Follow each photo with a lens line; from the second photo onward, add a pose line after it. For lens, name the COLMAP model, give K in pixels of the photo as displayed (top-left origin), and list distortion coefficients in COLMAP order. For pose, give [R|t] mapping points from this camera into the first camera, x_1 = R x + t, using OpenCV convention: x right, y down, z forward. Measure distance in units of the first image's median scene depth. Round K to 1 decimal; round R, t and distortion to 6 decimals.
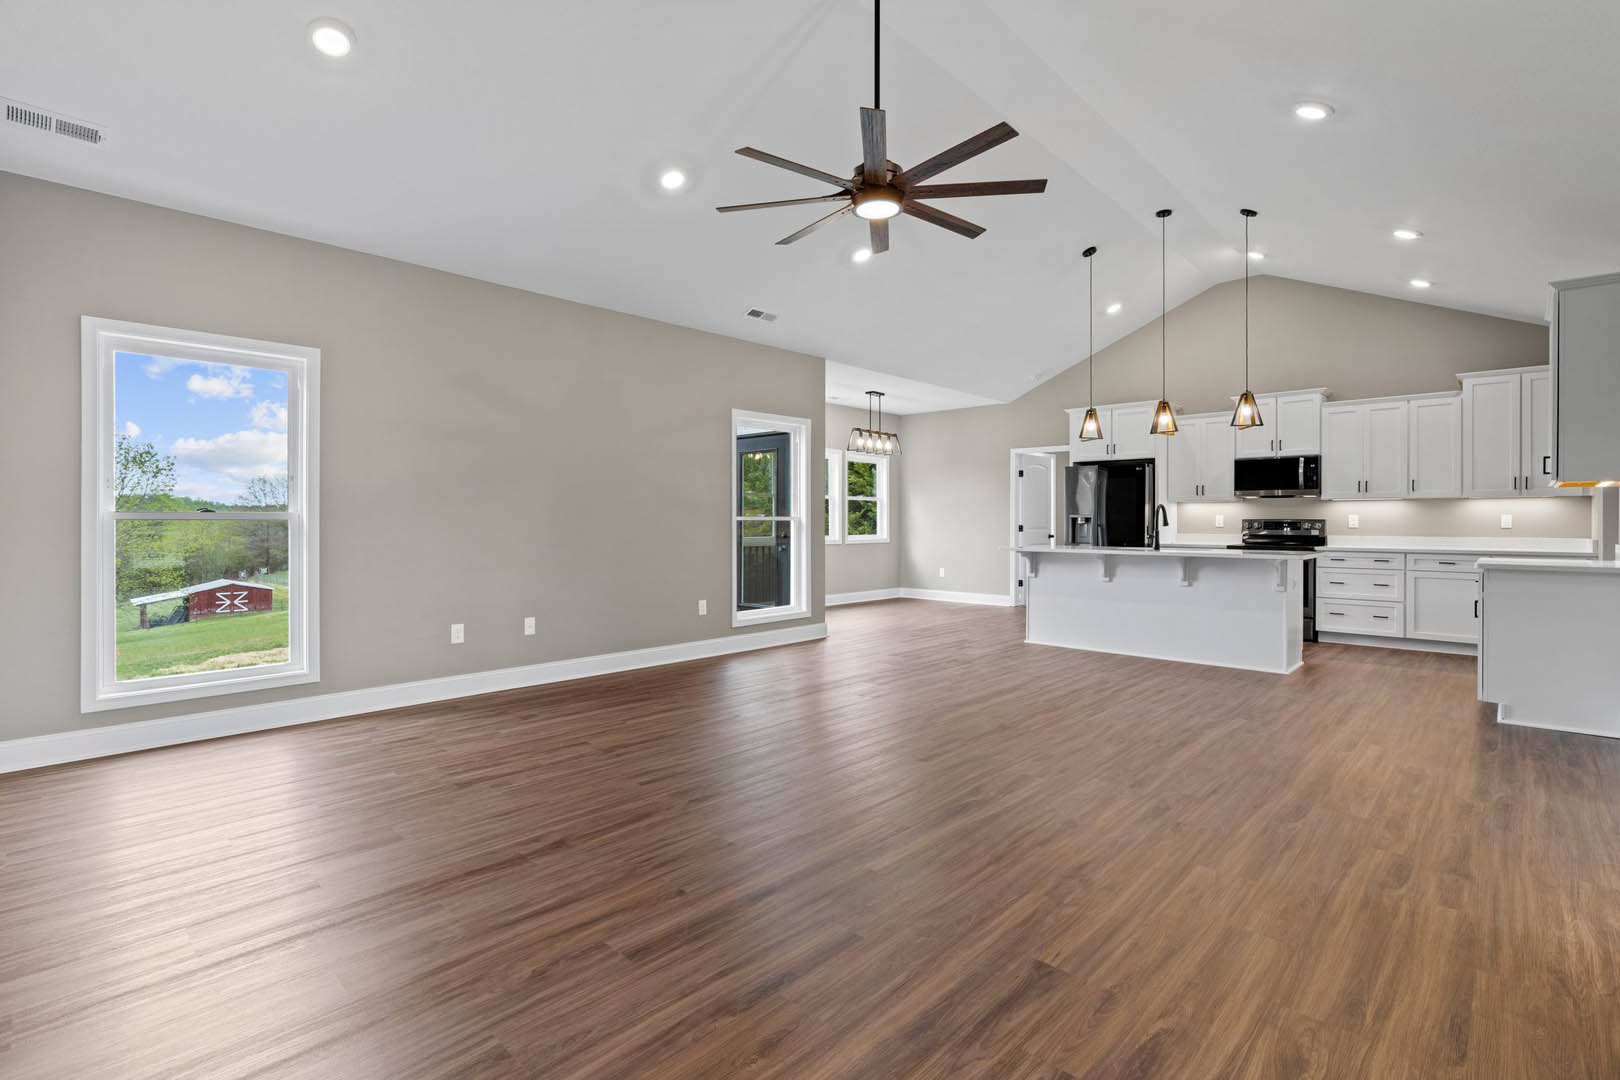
lens RADIAL K [[752.3, 0, 808.6], [0, 752.3, 517.7], [0, 0, 1]] dist [-0.003645, -0.000899]
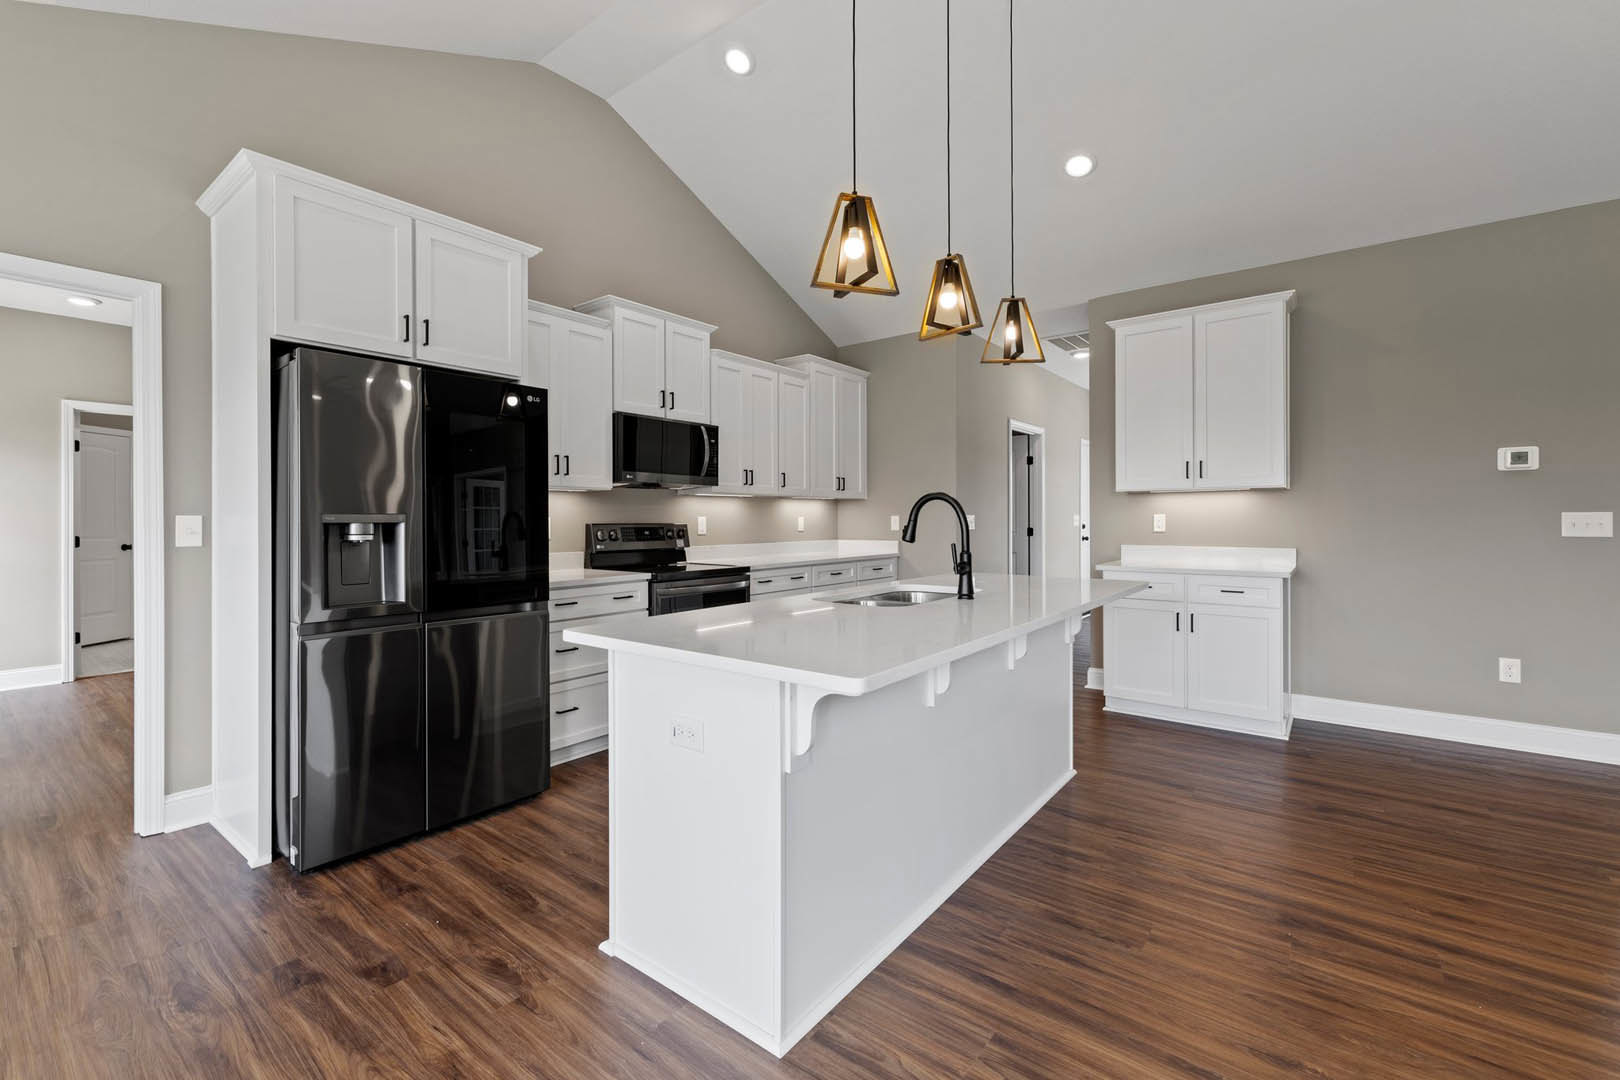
lens RADIAL K [[687.1, 0, 809.9], [0, 687.1, 521.9], [0, 0, 1]] dist [-0.001912, -0.000276]
pose [[-0.096090, -0.006753, 0.995350, 0.074101], [-0.000833, 0.999977, 0.006704, -0.003510], [-0.995372, -0.000185, -0.096093, 1.120355]]
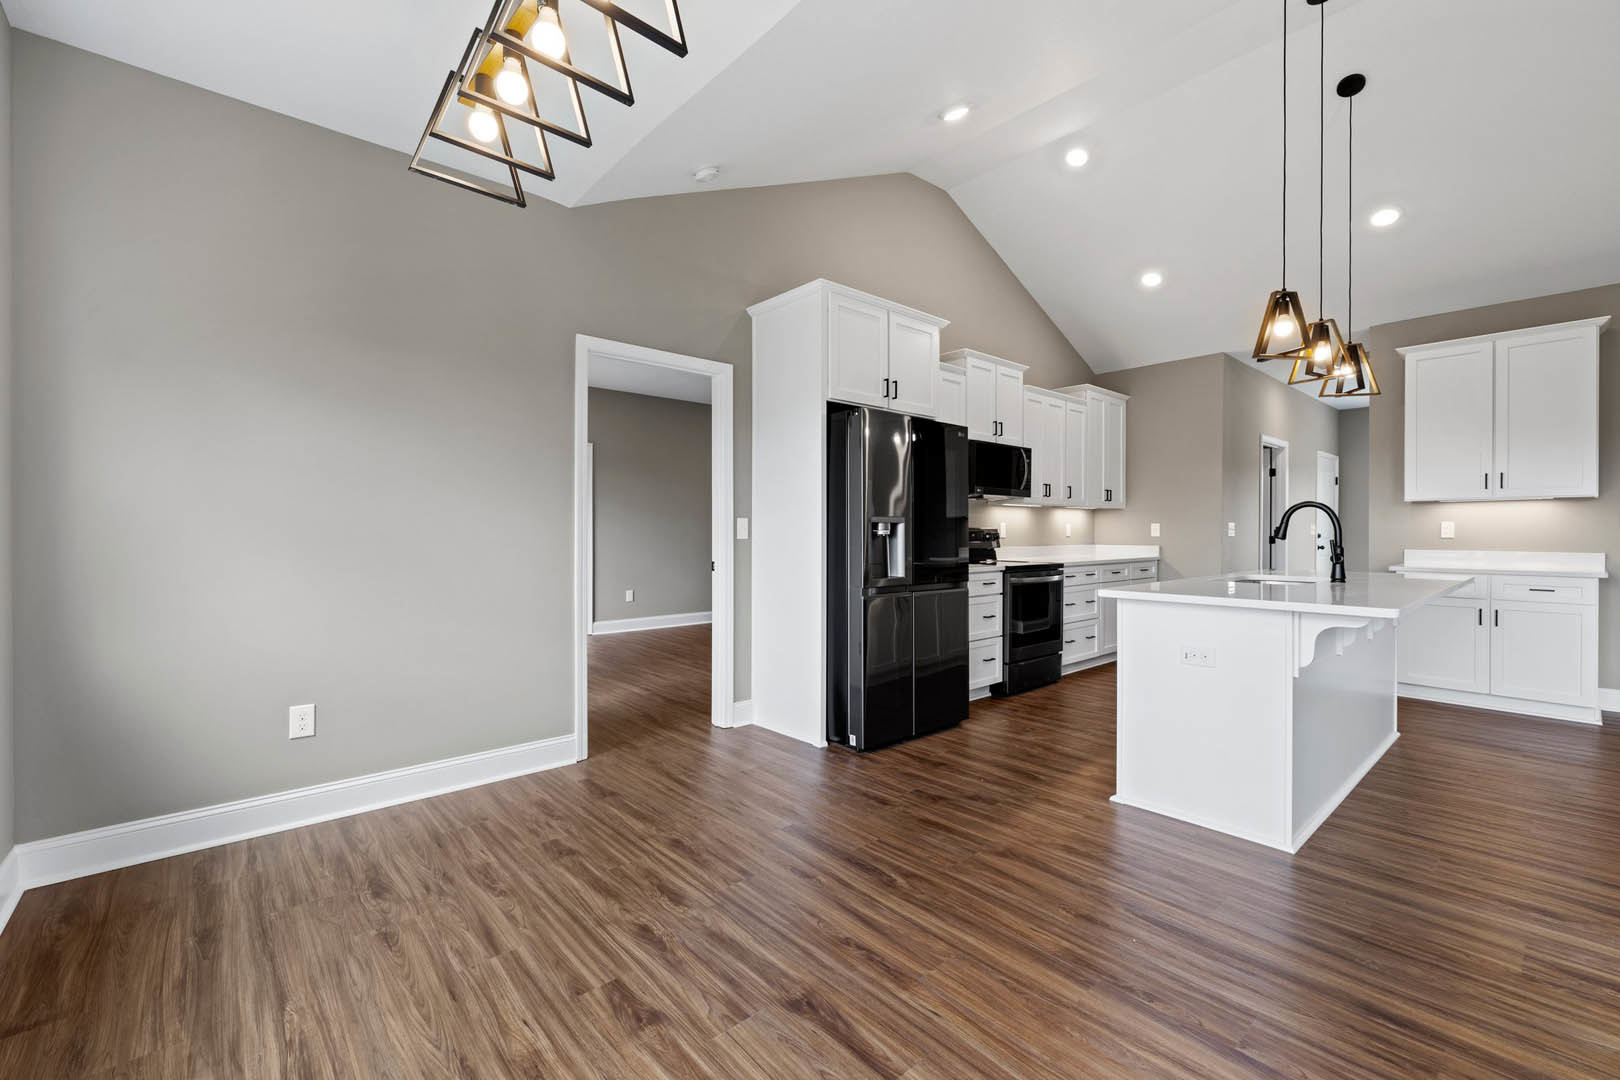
lens RADIAL K [[680.1, 0, 812.0], [0, 680.1, 534.2], [0, 0, 1]] dist [0.000515, -0.000006]
pose [[0.092684, -0.007415, 0.995668, -0.086674], [-0.005892, 0.999951, 0.007995, 0.005057], [-0.995678, -0.006607, 0.092636, 1.337231]]
